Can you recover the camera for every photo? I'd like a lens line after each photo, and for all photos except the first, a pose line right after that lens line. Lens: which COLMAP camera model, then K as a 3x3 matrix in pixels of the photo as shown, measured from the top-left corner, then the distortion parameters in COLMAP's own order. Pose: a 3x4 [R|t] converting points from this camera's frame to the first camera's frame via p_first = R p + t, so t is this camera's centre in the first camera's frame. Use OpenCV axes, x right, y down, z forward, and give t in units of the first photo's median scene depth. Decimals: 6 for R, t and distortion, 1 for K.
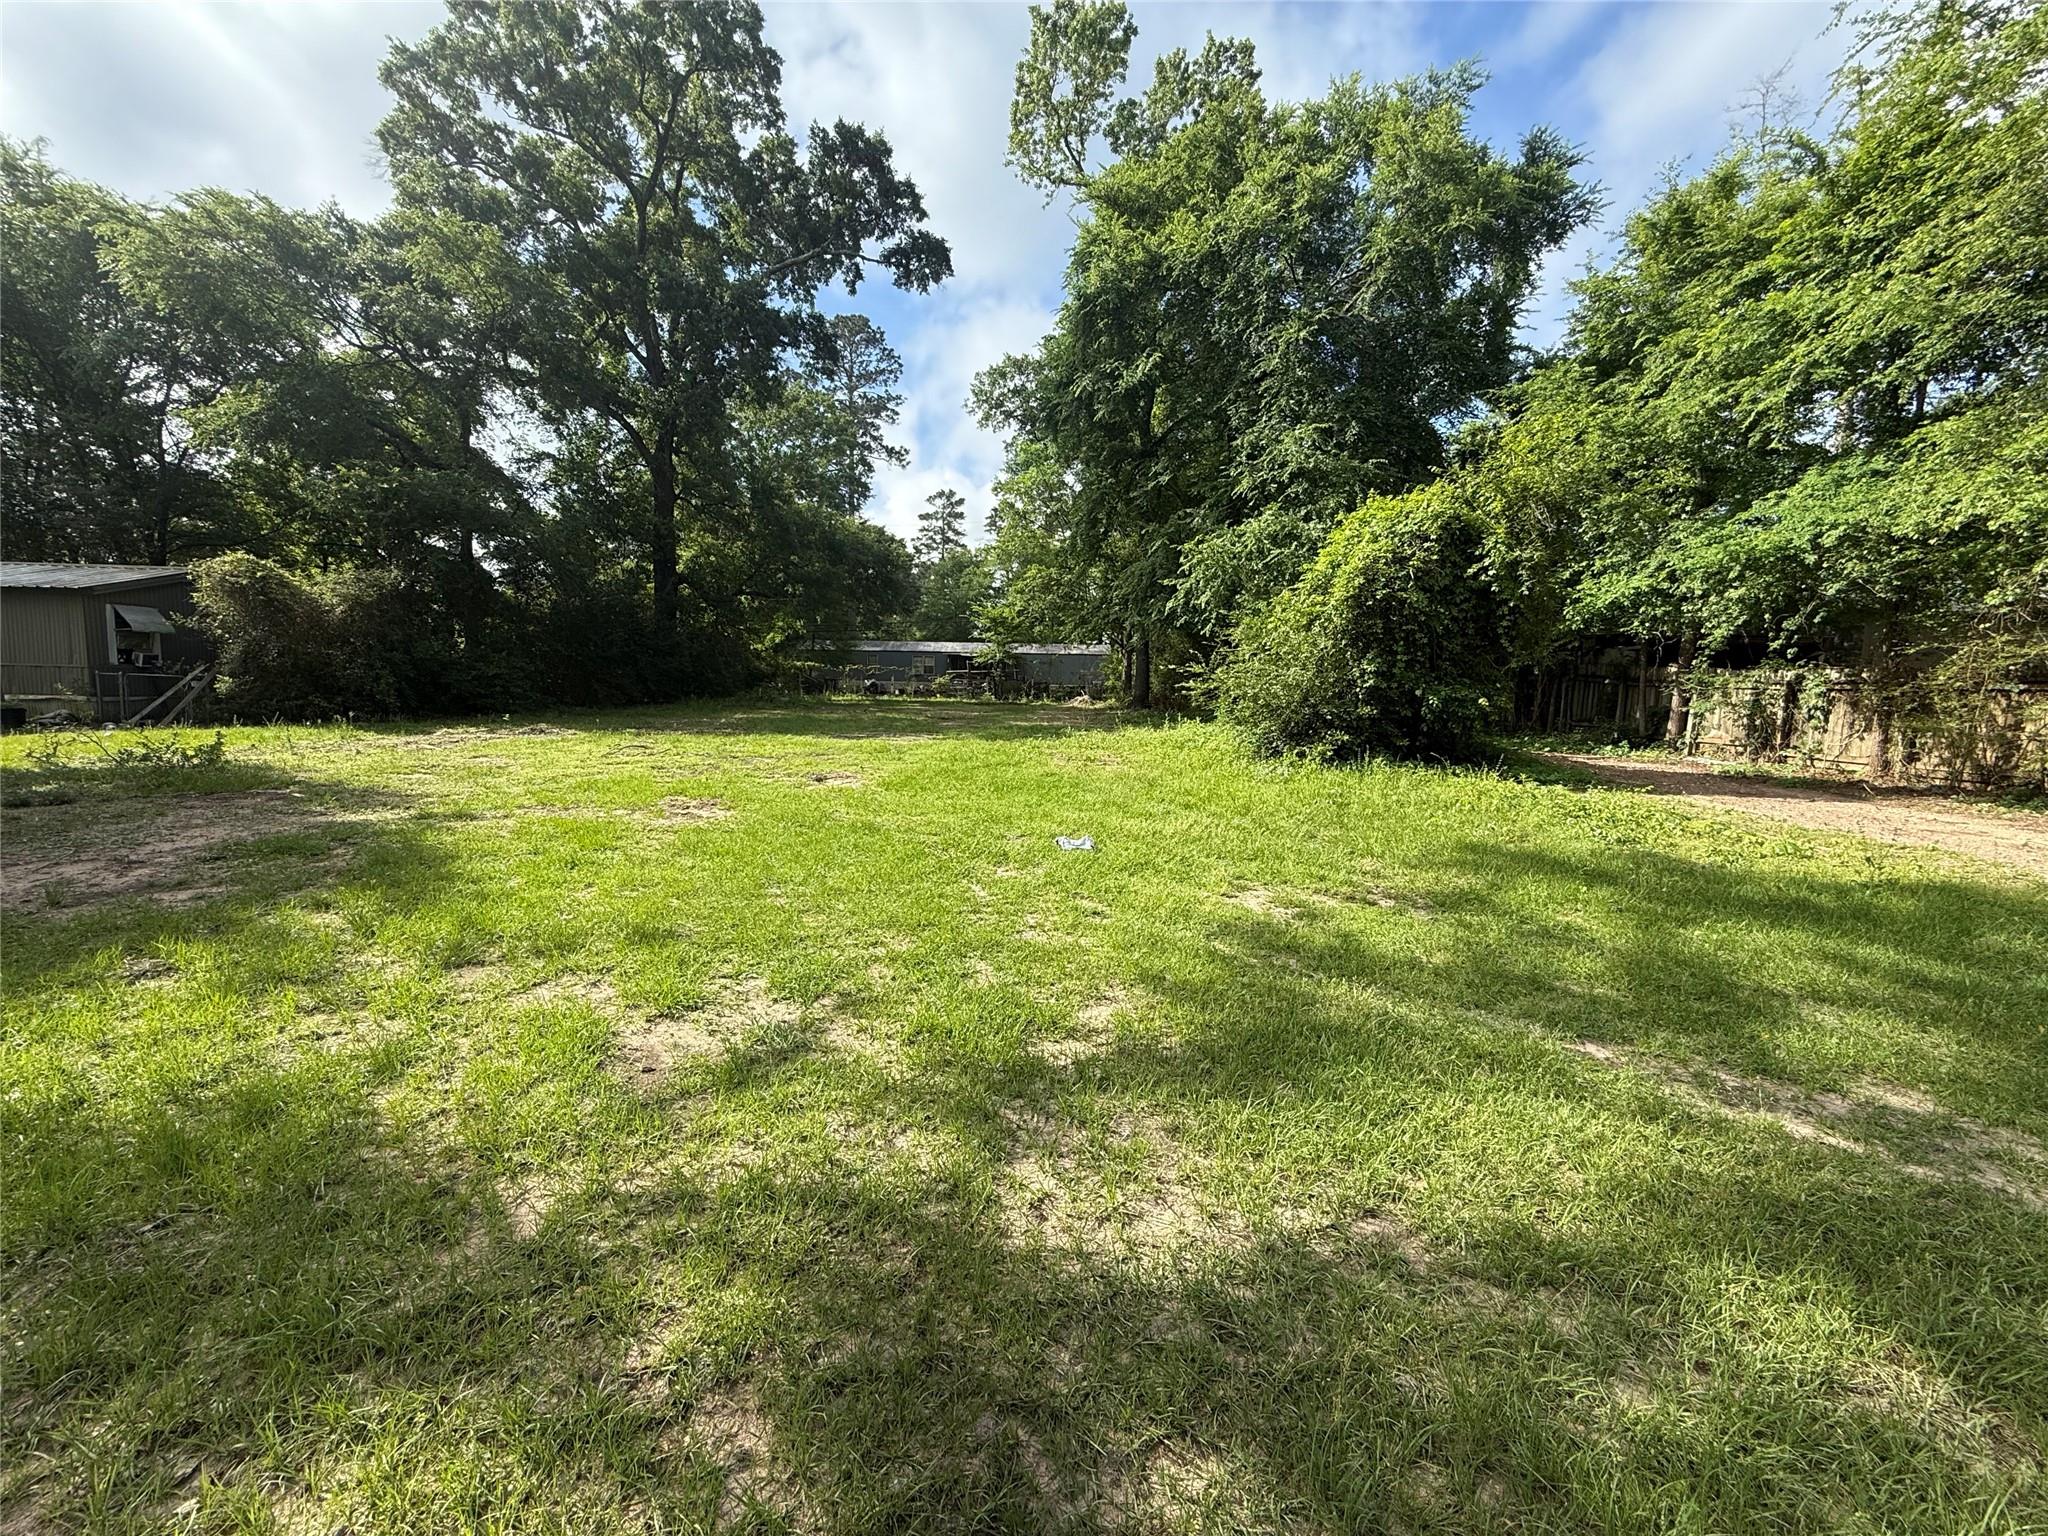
lens RADIAL K [[818.5, 0, 1024.0], [0, 818.5, 768.0], [0, 0, 1]] dist [0.002128, -0.000104]
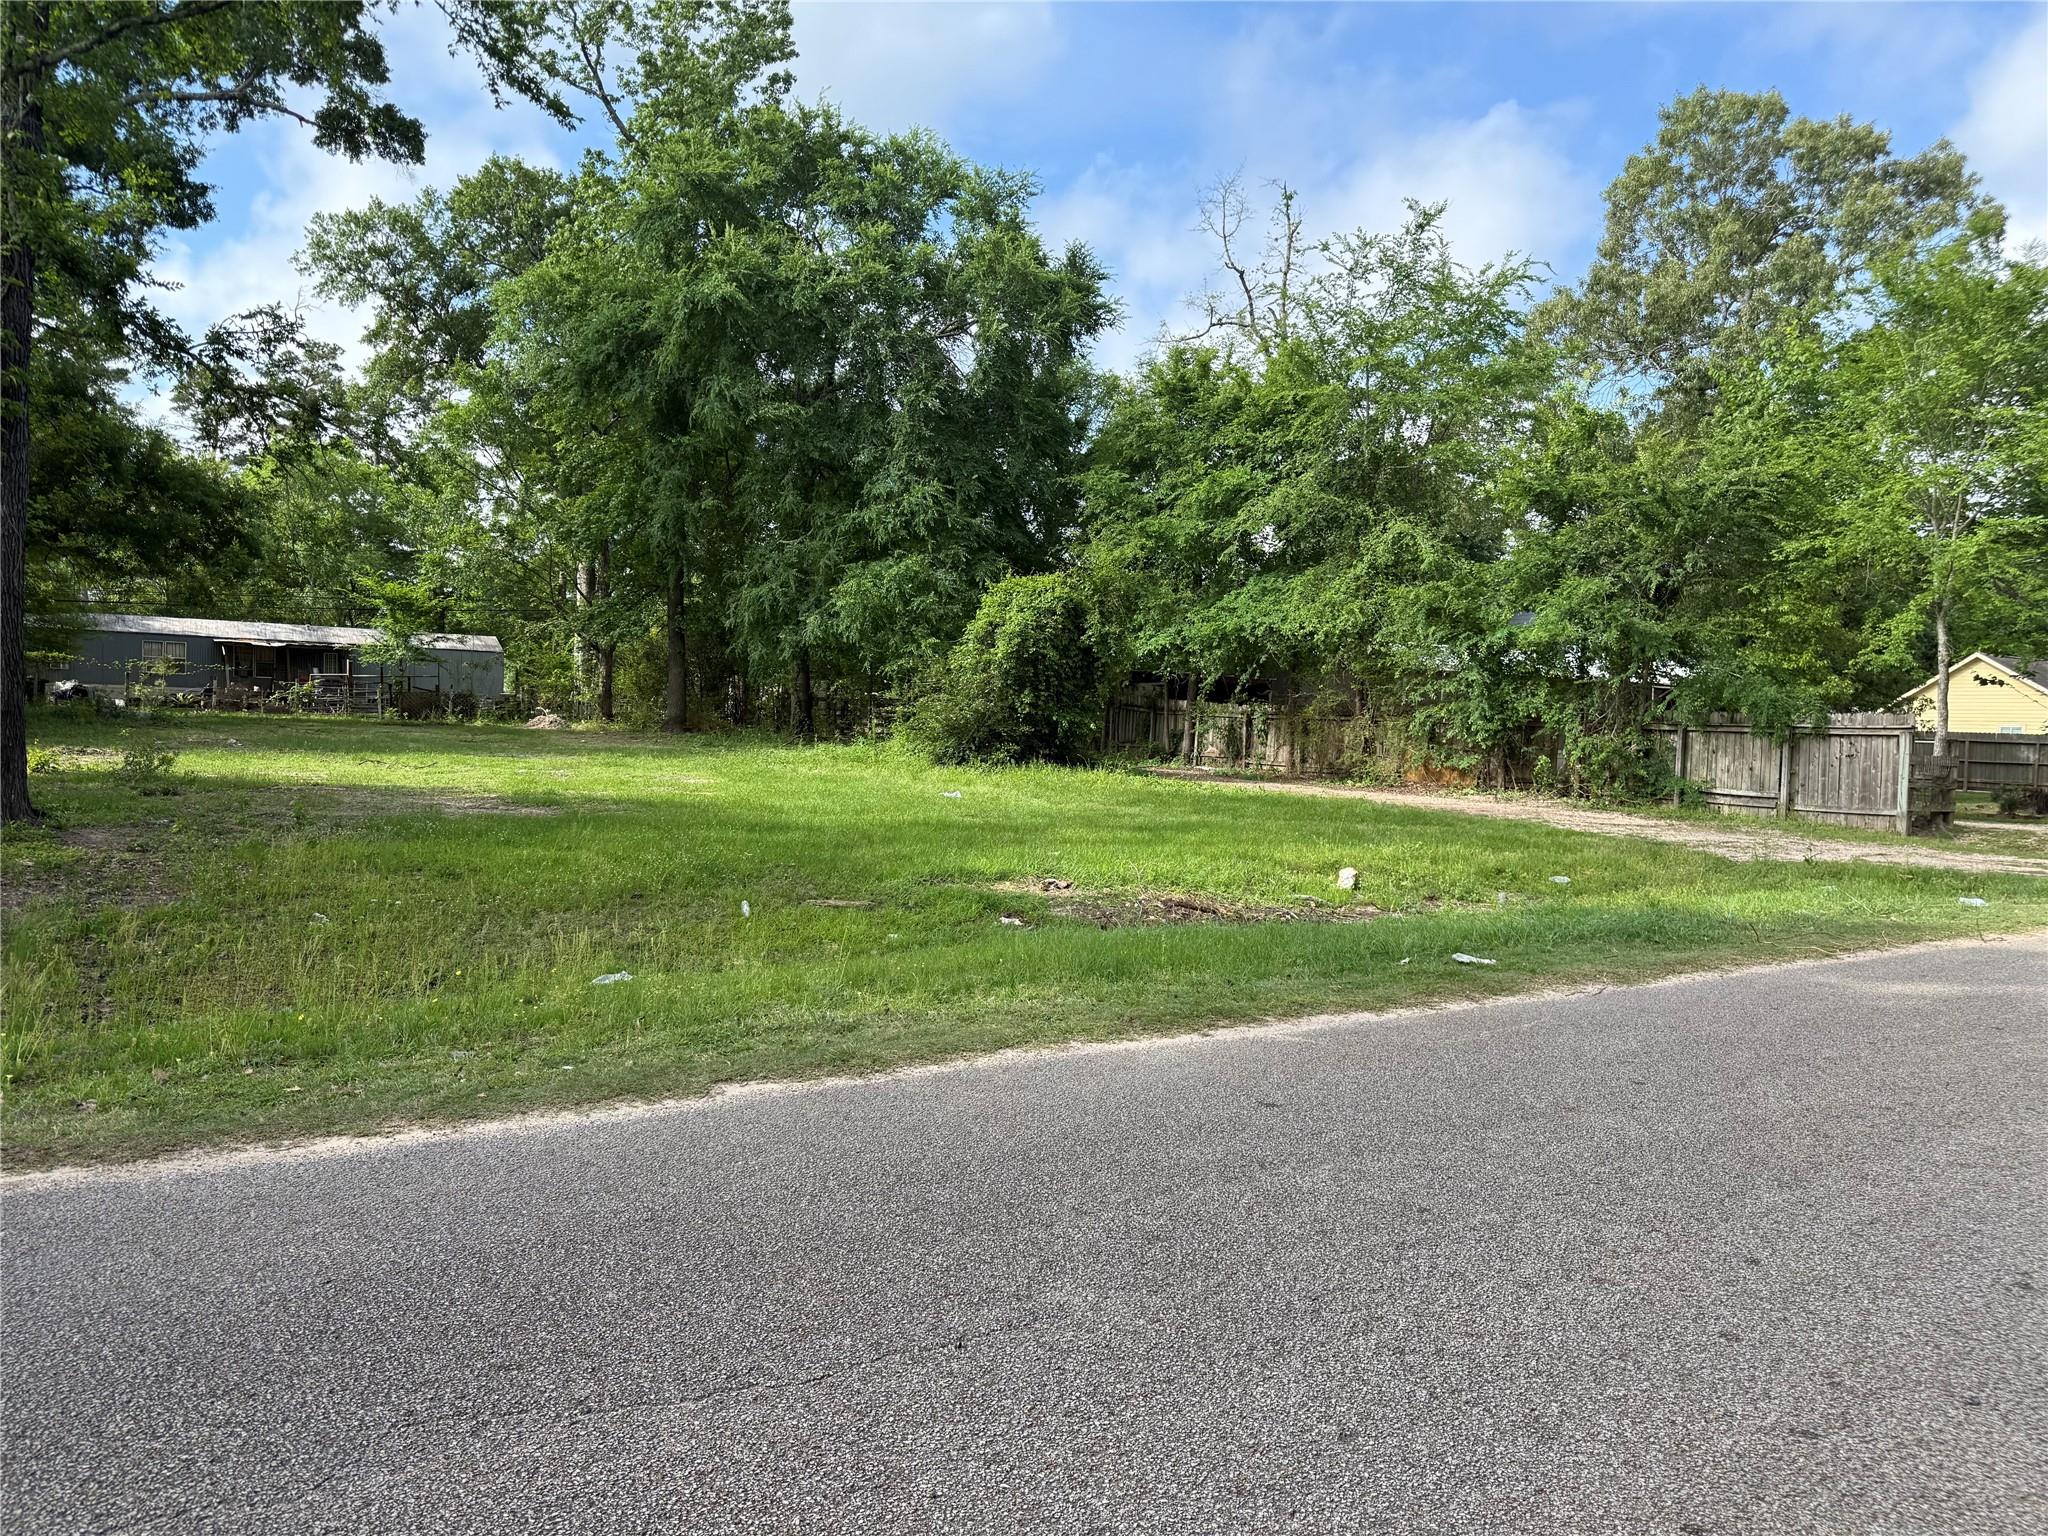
lens RADIAL K [[1435.4, 0, 1024.0], [0, 1435.4, 768.0], [0, 0, 1]] dist [0.206792, -0.278328]
pose [[0.841957, -0.006189, 0.539509, -0.715854], [0.034810, 0.998474, -0.042871, 0.081044], [-0.538421, 0.054876, 0.840887, -0.851981]]
